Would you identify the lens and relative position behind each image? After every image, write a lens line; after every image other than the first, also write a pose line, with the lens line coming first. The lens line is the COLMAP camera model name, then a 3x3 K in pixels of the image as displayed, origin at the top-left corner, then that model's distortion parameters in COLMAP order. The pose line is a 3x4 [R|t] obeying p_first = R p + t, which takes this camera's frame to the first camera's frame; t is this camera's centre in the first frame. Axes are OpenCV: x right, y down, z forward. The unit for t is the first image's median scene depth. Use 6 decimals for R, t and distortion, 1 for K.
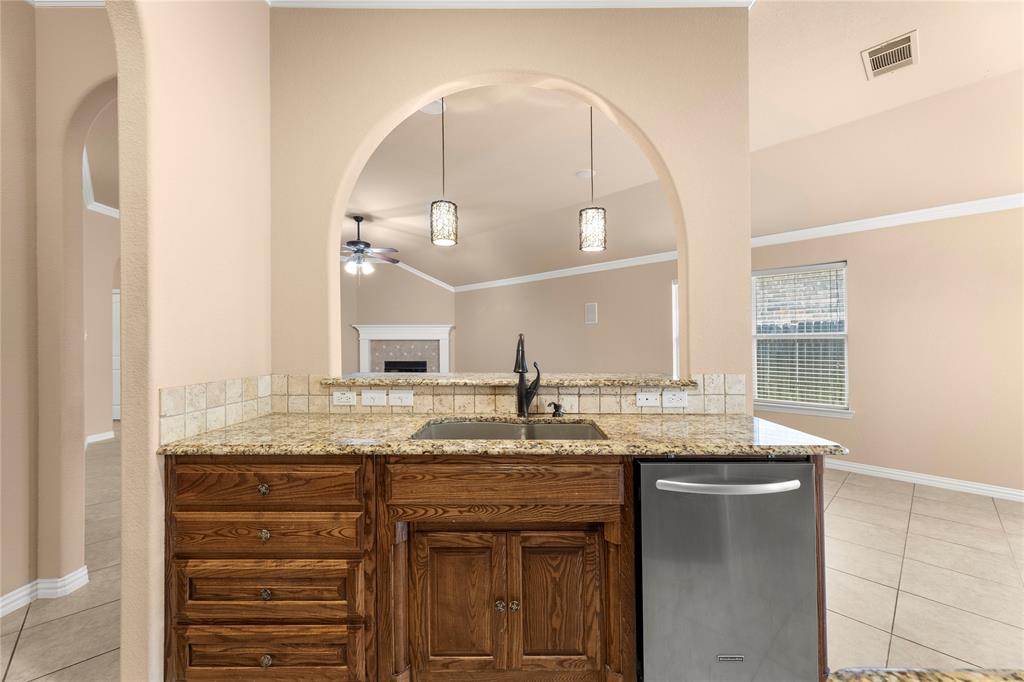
lens RADIAL K [[390.8, 0, 512.0], [0, 390.8, 341.0], [0, 0, 1]] dist [-0.000223, -0.000060]
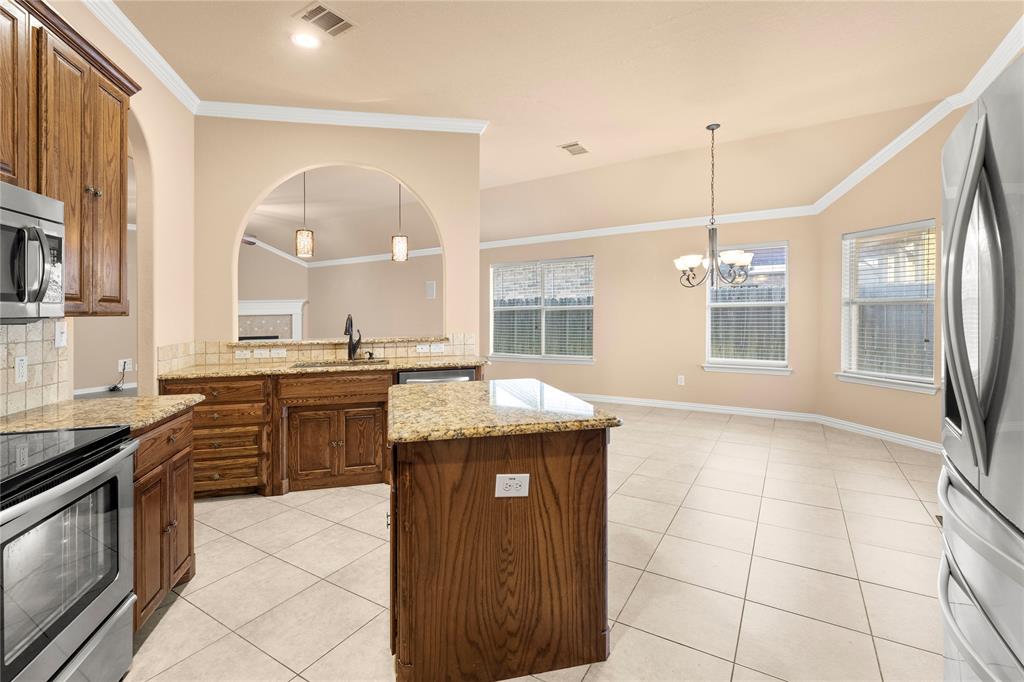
lens RADIAL K [[458.8, 0, 471.4], [0, 458.8, 275.1], [0, 0, 1]] dist [-0.002093, -0.000432]
pose [[0.979400, -0.001119, 0.201925, 0.196523], [0.016518, 0.997077, -0.074591, -0.041132], [-0.201251, 0.076389, 0.976557, -1.640490]]
